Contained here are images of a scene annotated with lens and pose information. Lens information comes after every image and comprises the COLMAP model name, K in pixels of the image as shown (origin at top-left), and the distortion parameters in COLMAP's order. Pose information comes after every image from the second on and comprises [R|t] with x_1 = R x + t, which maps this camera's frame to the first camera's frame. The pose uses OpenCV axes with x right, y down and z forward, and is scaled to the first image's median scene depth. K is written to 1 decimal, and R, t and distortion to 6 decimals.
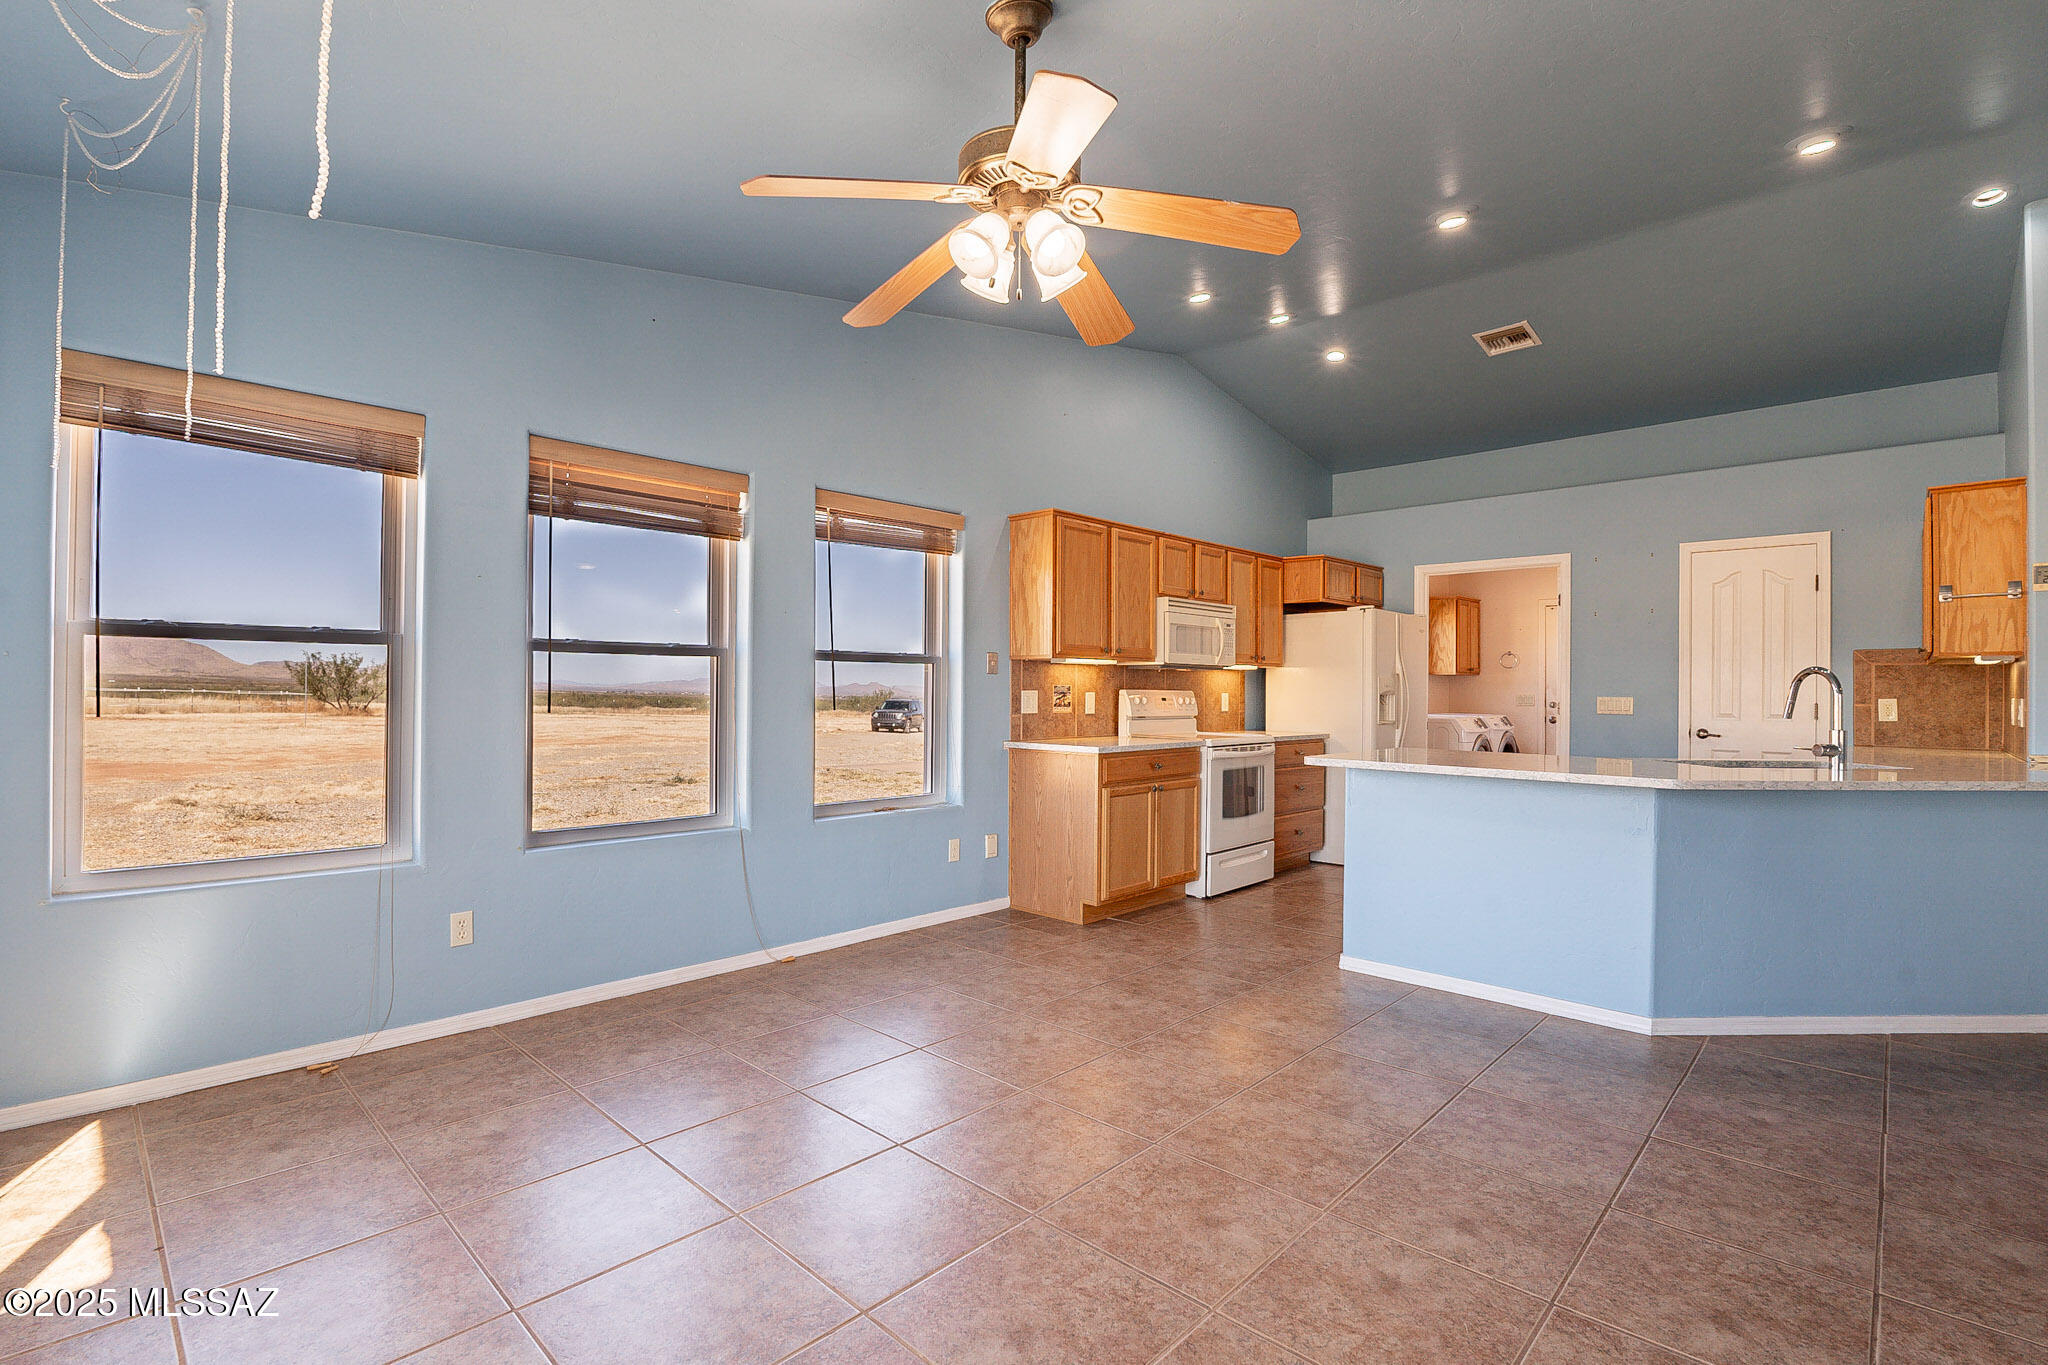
lens RADIAL K [[935.5, 0, 1010.5], [0, 935.5, 688.3], [0, 0, 1]] dist [-0.026463, 0.000091]
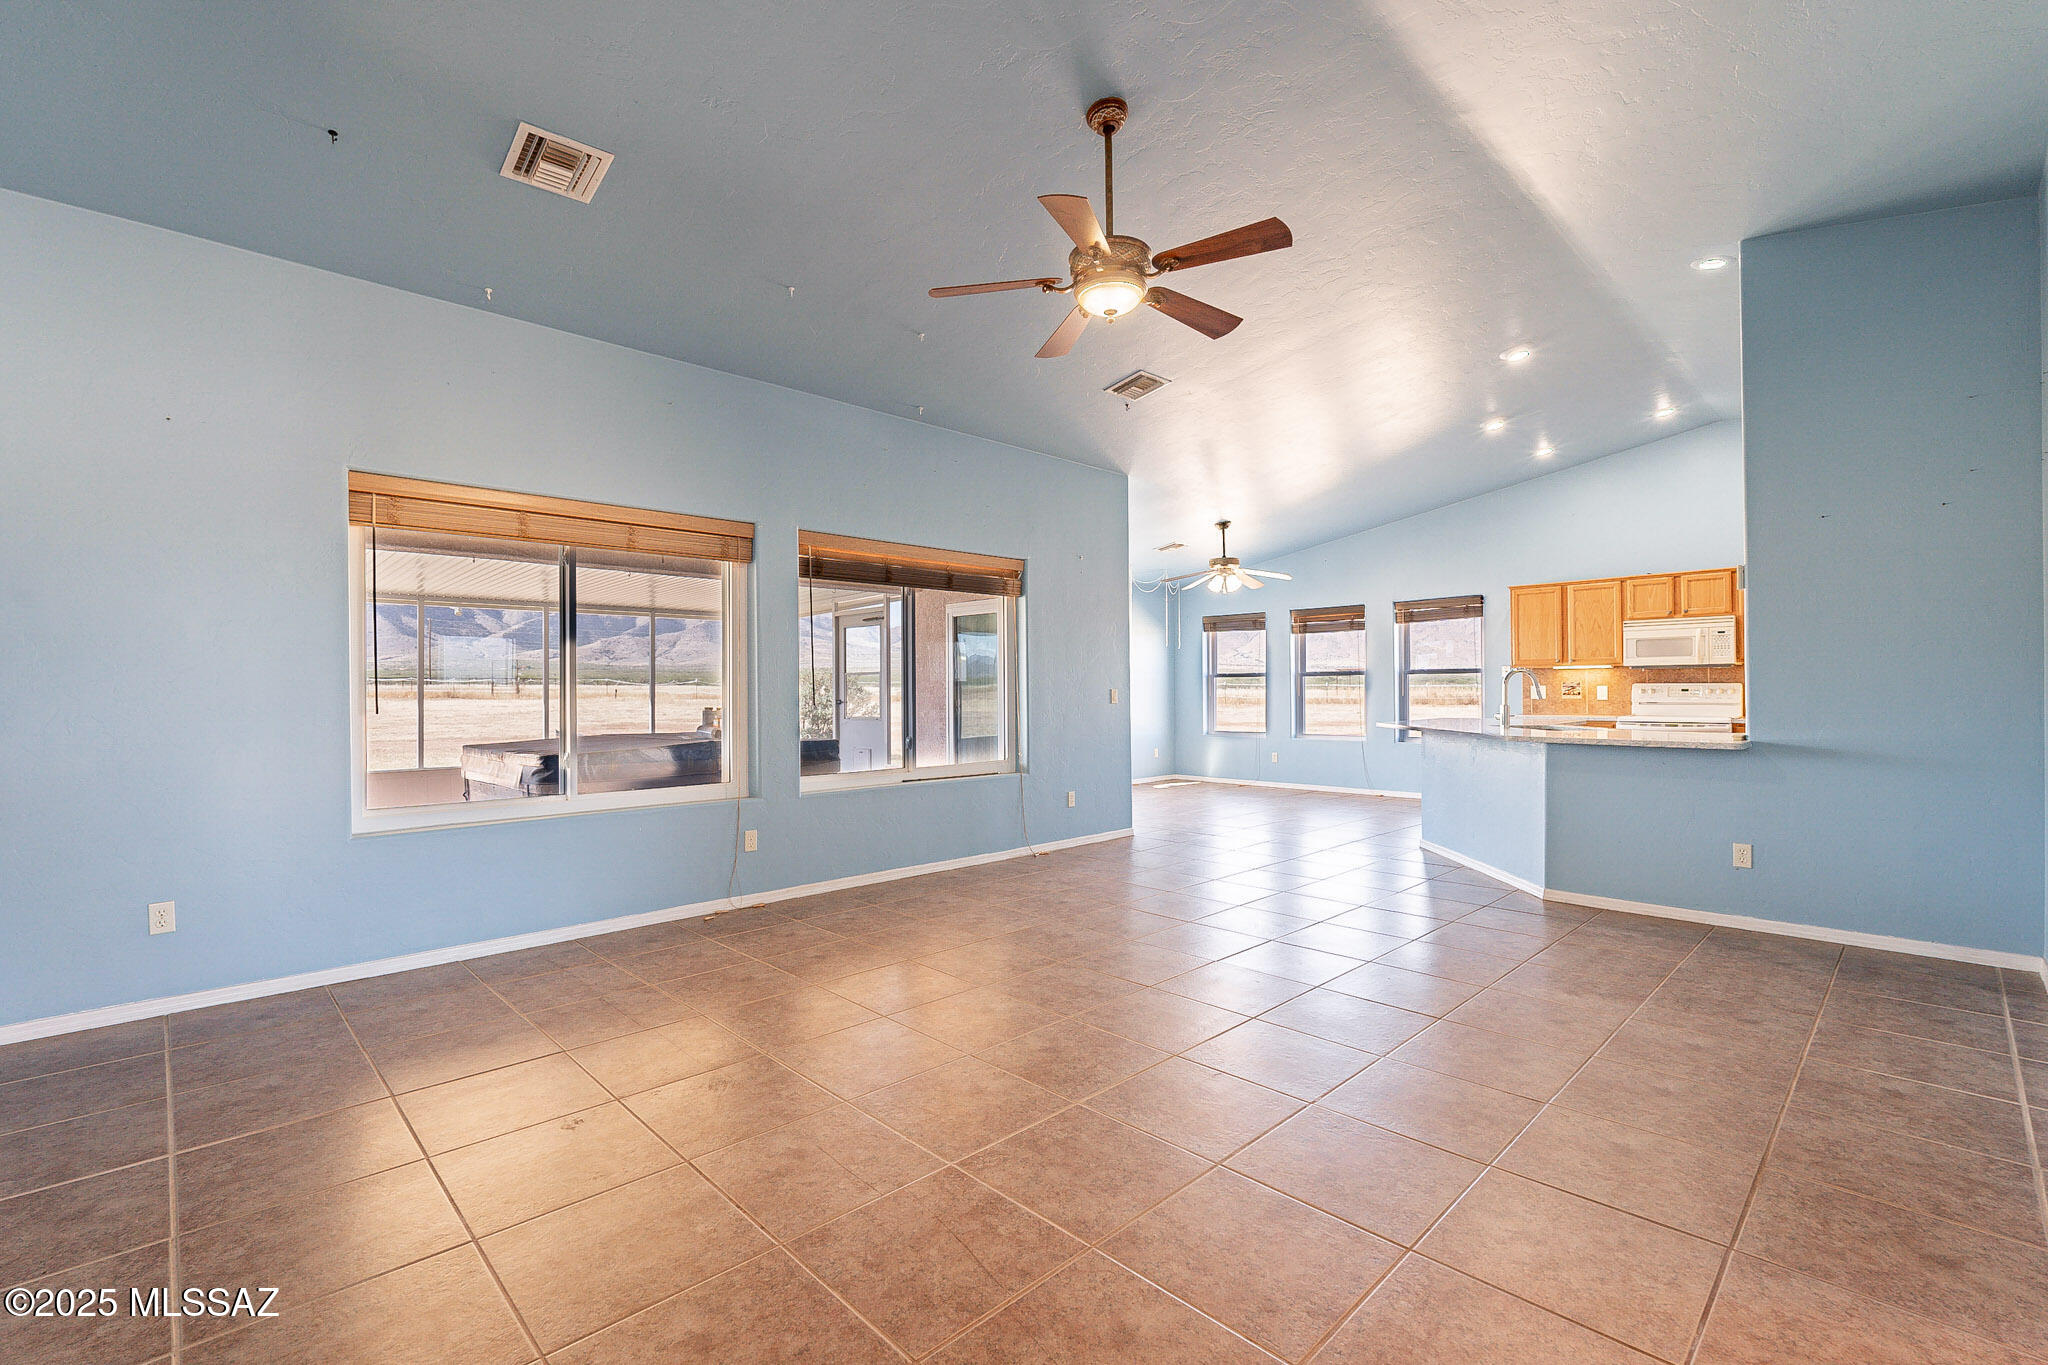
lens RADIAL K [[896.0, 0, 1007.8], [0, 896.0, 688.1], [0, 0, 1]] dist [-0.005407, 0.000178]
pose [[-0.044506, -0.009573, -0.998963, 1.737746], [0.010380, 0.999896, -0.010044, 0.013538], [0.998955, -0.010816, -0.044402, 0.084950]]
